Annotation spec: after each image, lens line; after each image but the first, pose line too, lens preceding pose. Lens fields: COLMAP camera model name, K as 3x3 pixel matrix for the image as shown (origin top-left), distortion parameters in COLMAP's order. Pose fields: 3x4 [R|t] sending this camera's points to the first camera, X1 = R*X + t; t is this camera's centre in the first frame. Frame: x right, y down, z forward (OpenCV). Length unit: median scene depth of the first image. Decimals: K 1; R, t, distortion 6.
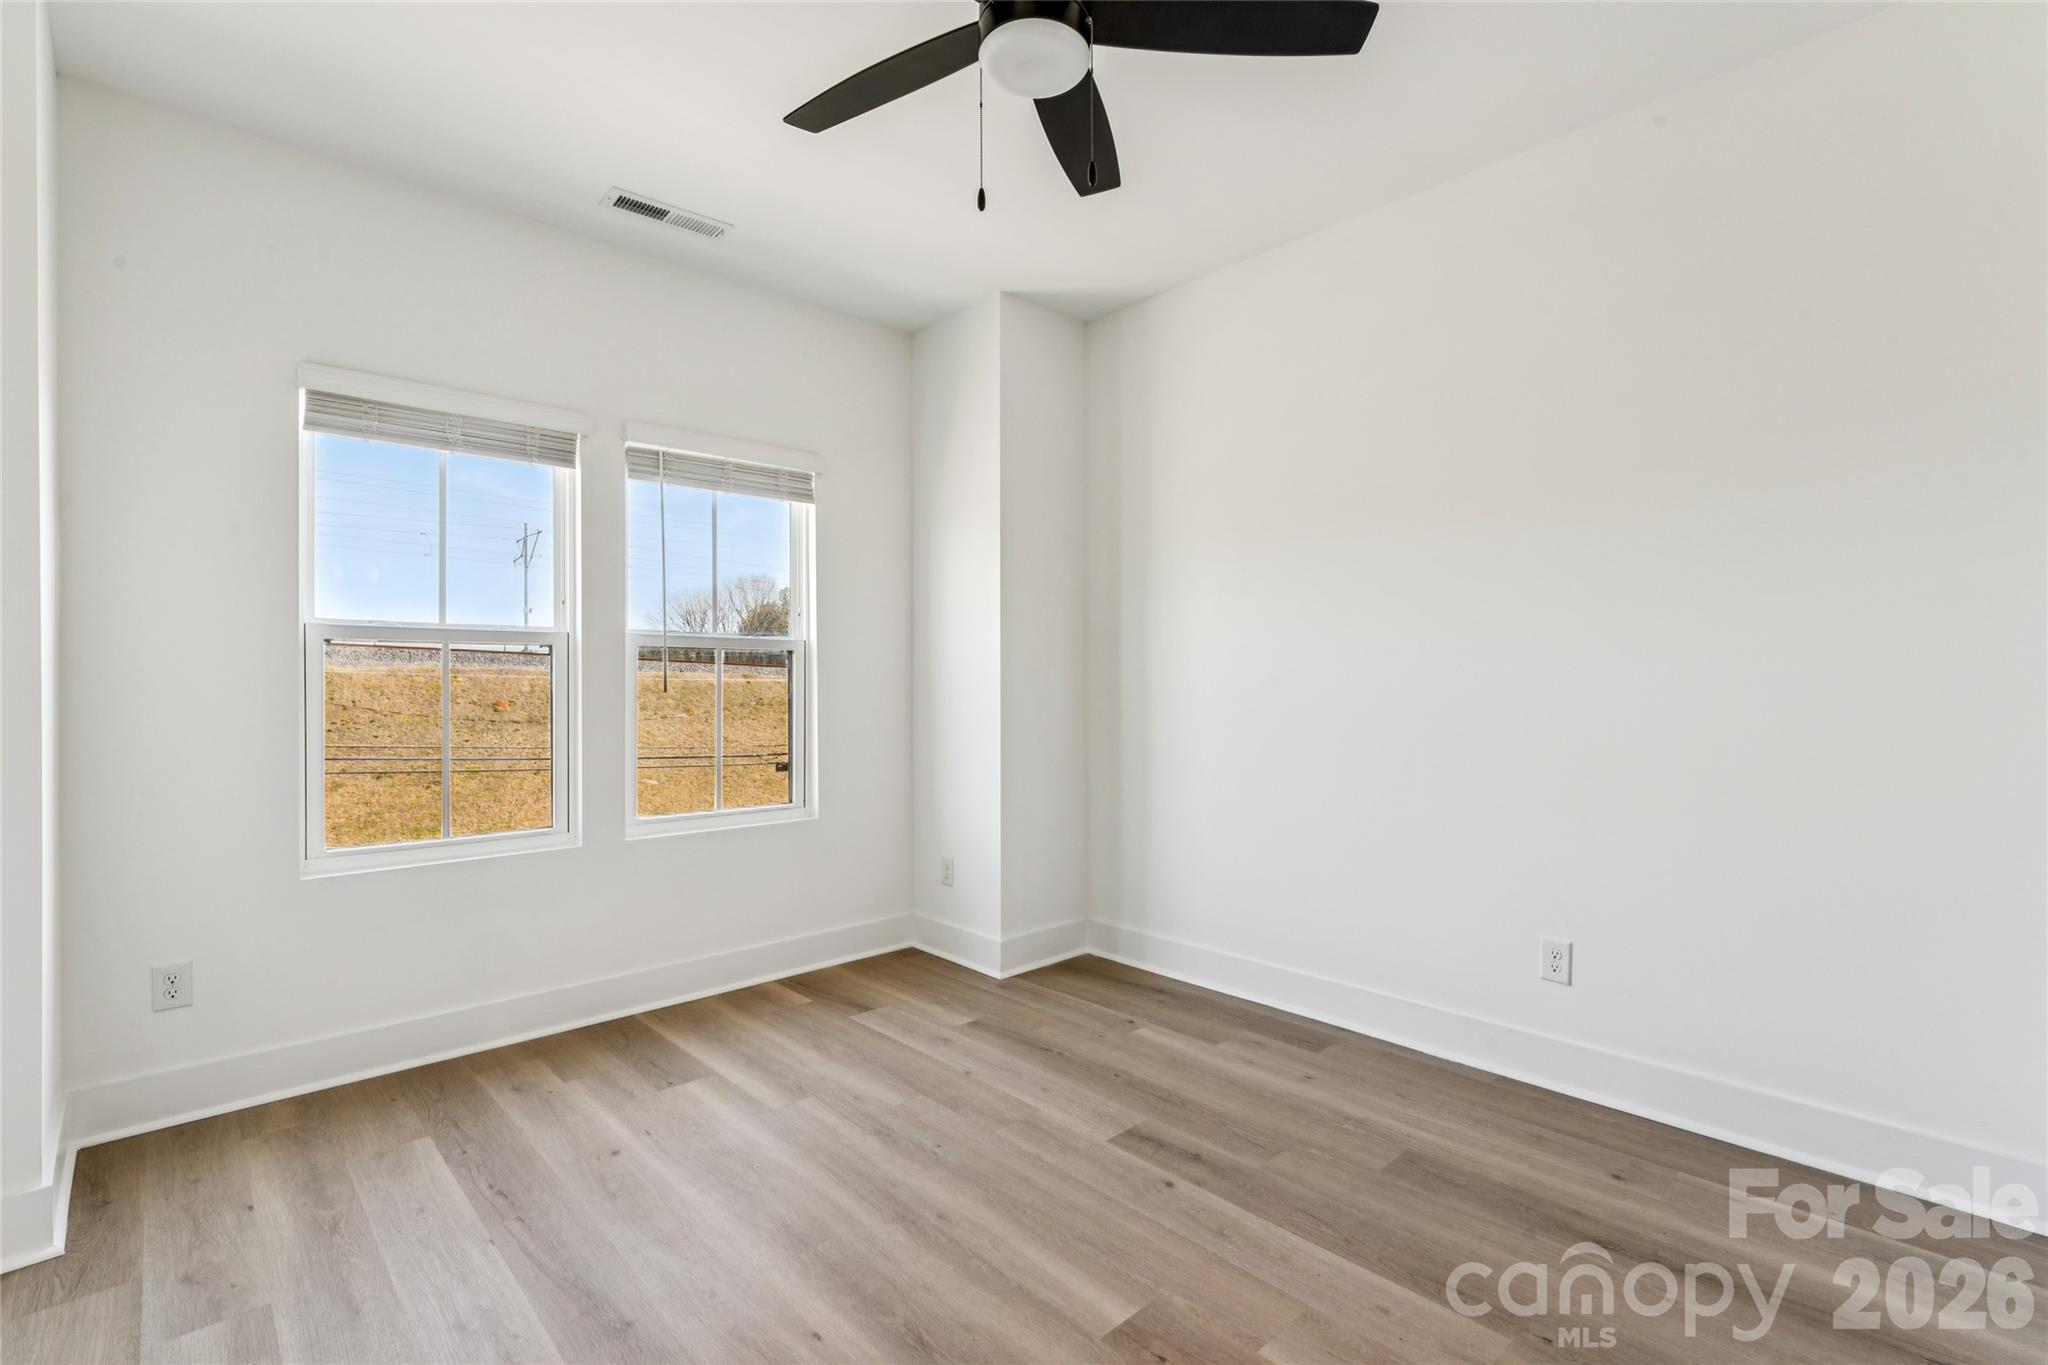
lens RADIAL K [[924.0, 0, 1010.5], [0, 924.0, 686.0], [0, 0, 1]] dist [-0.000904, -0.000578]
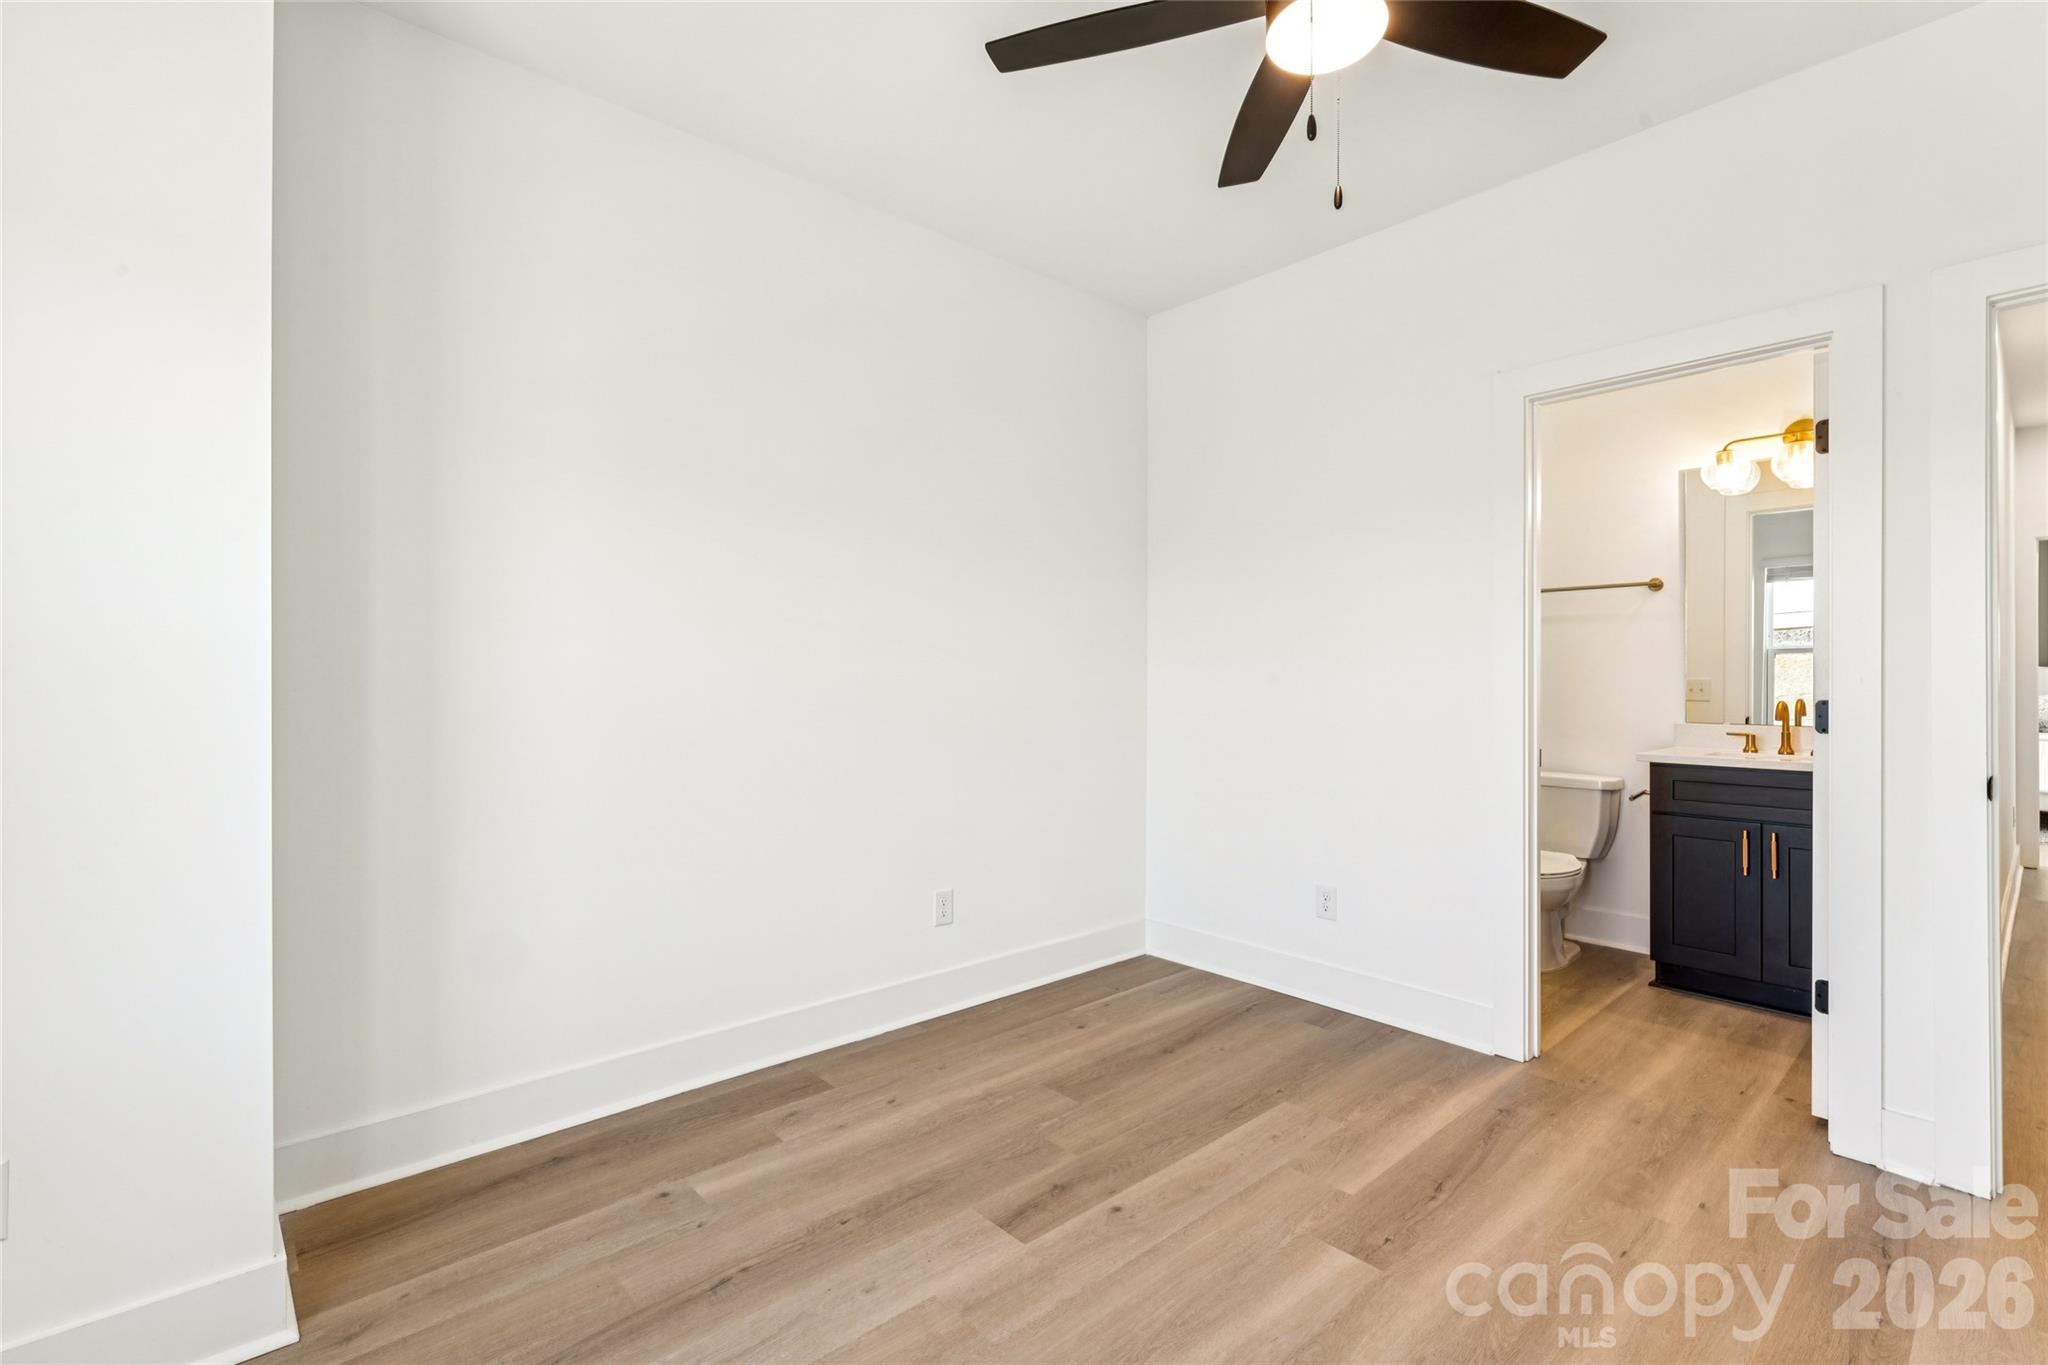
lens RADIAL K [[924.0, 0, 1017.0], [0, 924.0, 681.9], [0, 0, 1]] dist [-0.000904, -0.000578]
pose [[0.007533, -0.002270, 0.999969, -0.686809], [0.003620, 0.999991, 0.002243, -0.005895], [-0.999965, 0.003603, 0.007542, 0.963564]]
